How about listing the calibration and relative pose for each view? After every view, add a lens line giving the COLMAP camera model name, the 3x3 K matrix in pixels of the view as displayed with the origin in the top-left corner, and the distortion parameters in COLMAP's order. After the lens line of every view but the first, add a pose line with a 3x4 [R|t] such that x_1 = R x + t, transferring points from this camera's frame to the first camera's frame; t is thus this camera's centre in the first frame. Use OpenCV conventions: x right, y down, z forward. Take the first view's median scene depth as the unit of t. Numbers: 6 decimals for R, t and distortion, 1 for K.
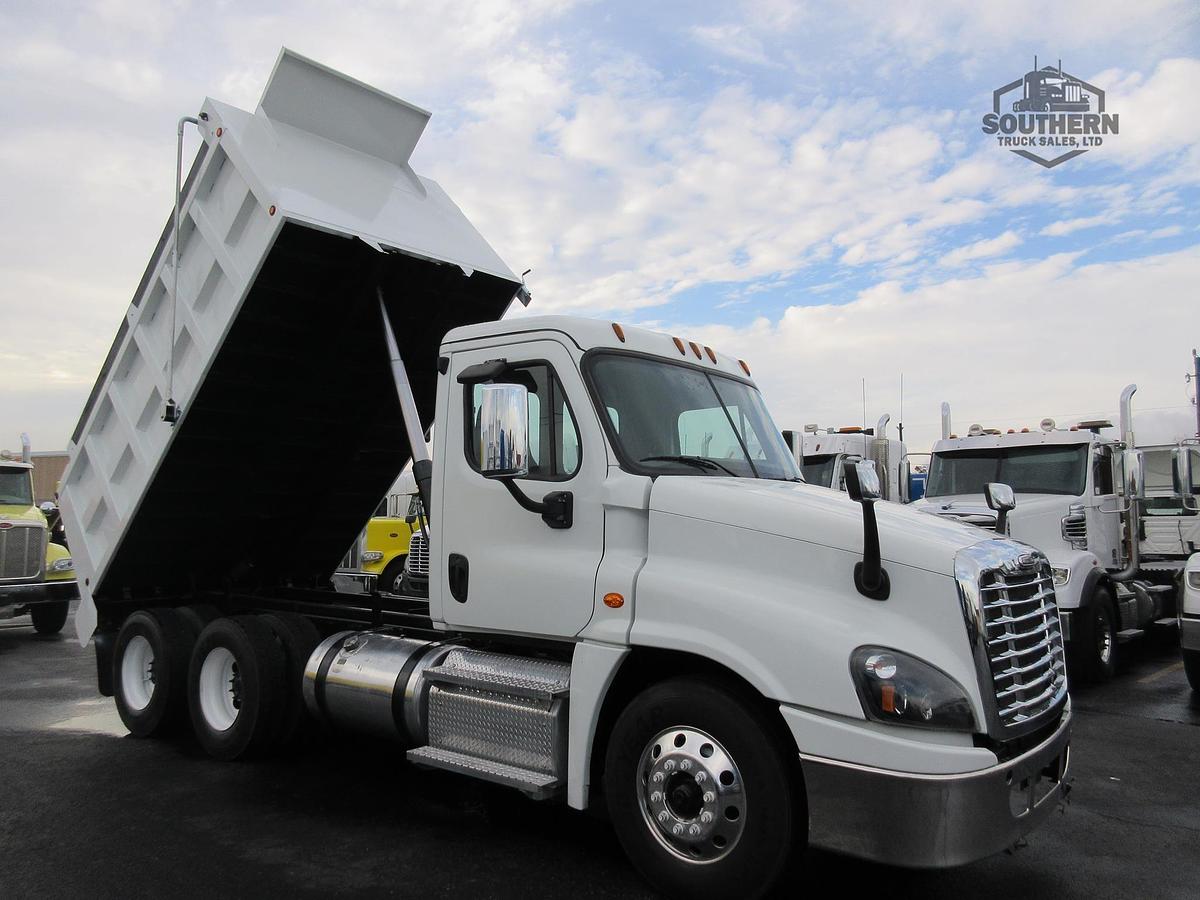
lens RADIAL K [[884.7, 0, 636.9], [0, 884.7, 447.5], [0, 0, 1]] dist [0.012844, 0.000837]
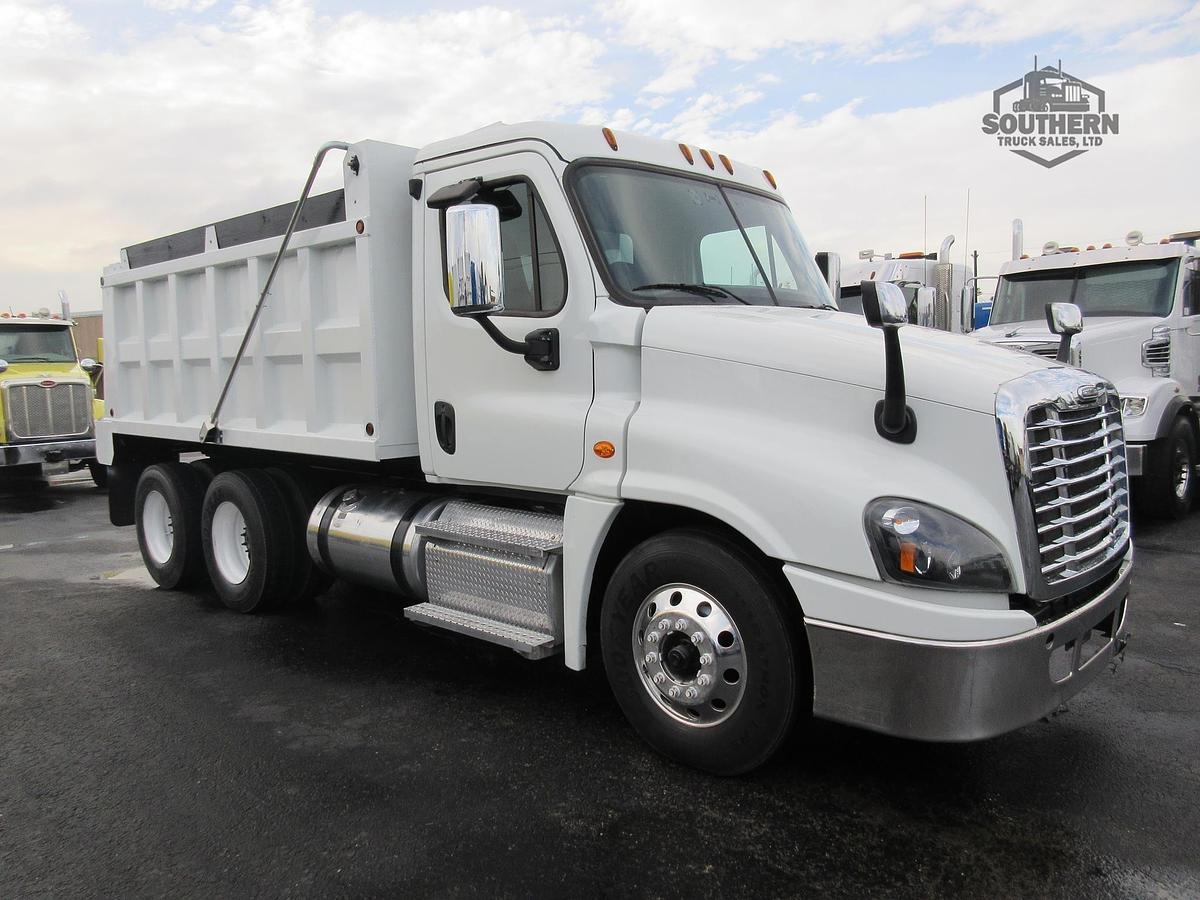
lens RADIAL K [[896.4, 0, 616.7], [0, 896.4, 453.5], [0, 0, 1]] dist [-0.011530, 0.035672]
pose [[0.995978, -0.021310, -0.087032, 0.061734], [0.036919, 0.982626, 0.181887, 0.012774], [0.081644, -0.184368, 0.979460, 0.112507]]
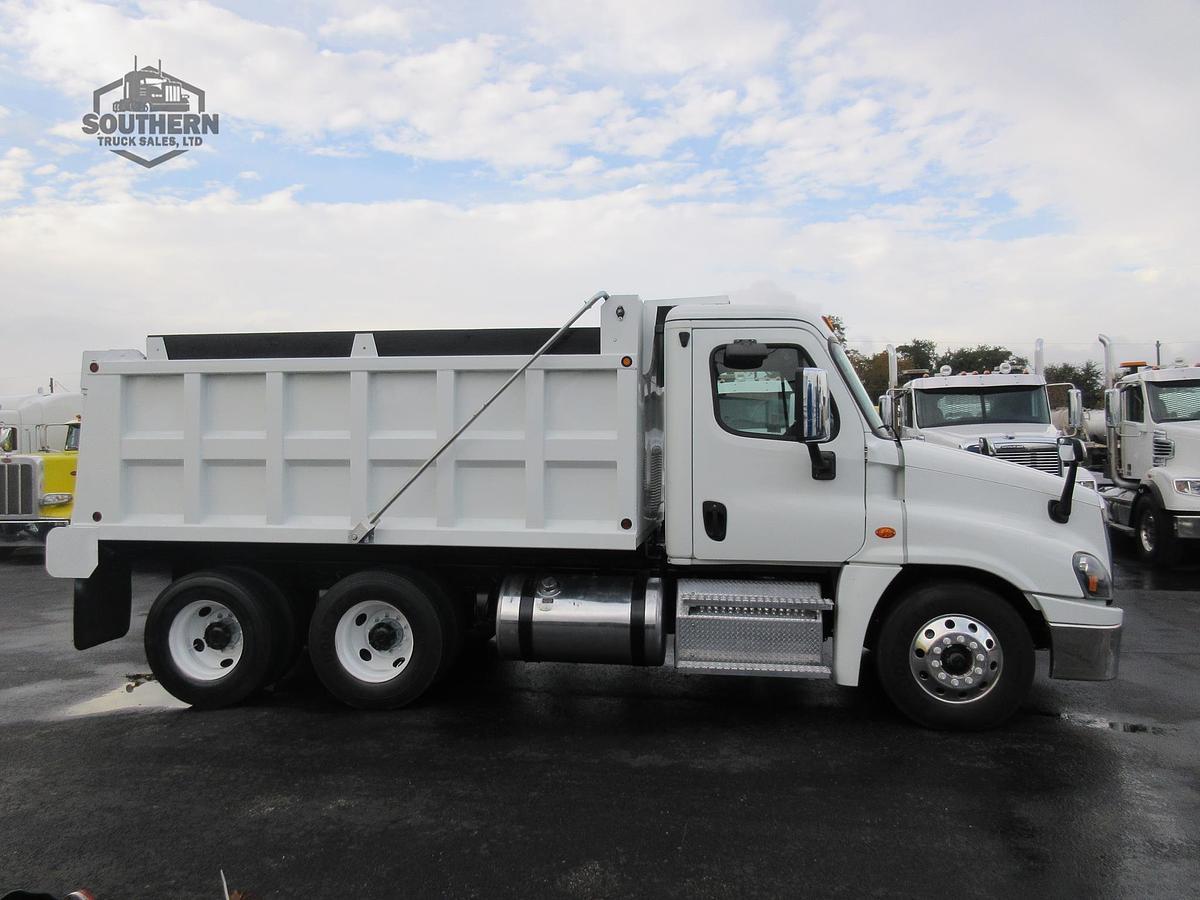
lens RADIAL K [[915.6, 0, 600.0], [0, 915.6, 450.0], [0, 0, 1]] dist [-0.004979, -0.005623]
pose [[0.873235, -0.011204, 0.487170, -1.045673], [-0.034252, 0.995852, 0.084297, -0.053767], [-0.486093, -0.090298, 0.869229, 0.005304]]
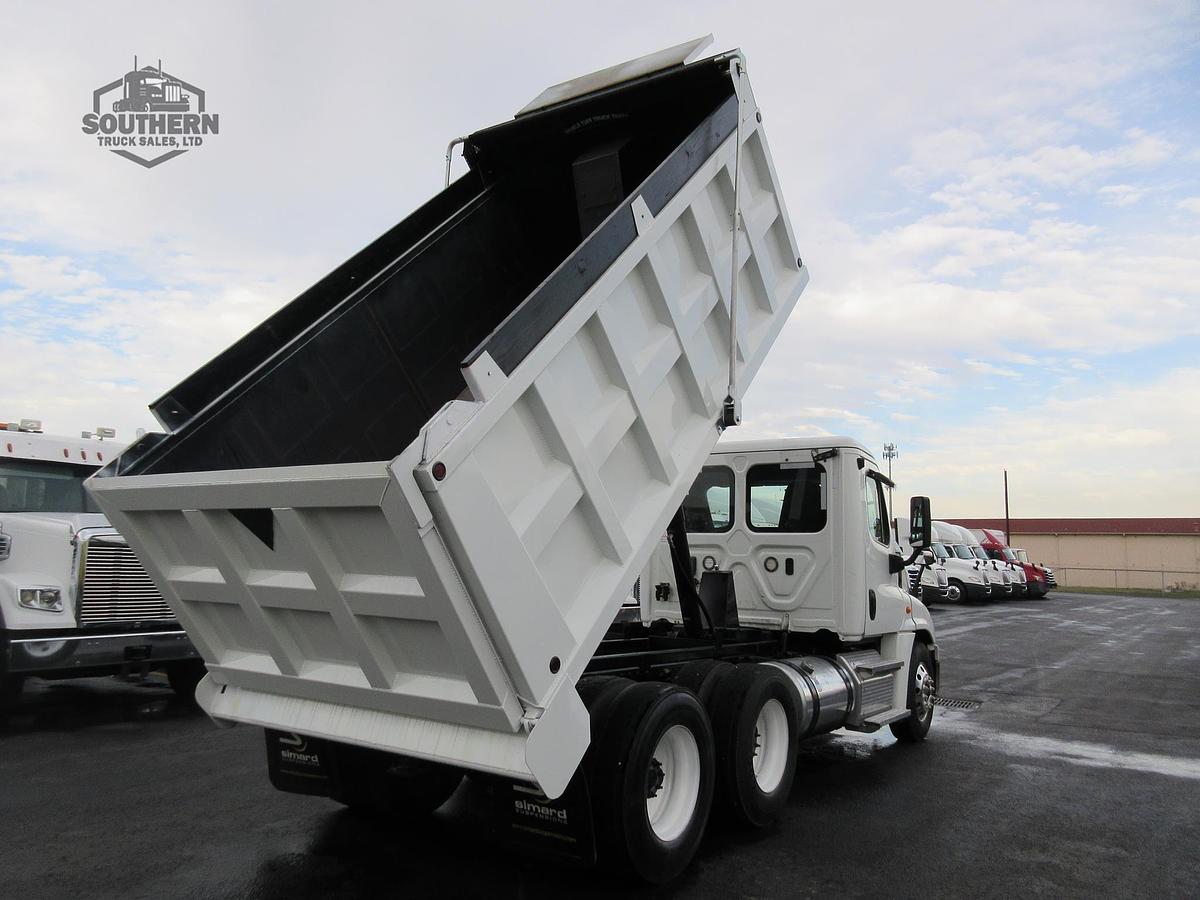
lens RADIAL K [[896.9, 0, 600.0], [0, 896.9, 450.0], [0, 0, 1]] dist [0.007706, -0.004648]
pose [[-0.053643, 0.131806, 0.989823, -1.982480], [-0.120374, 0.983168, -0.137443, 0.171527], [-0.991278, -0.126522, -0.036874, 1.746386]]
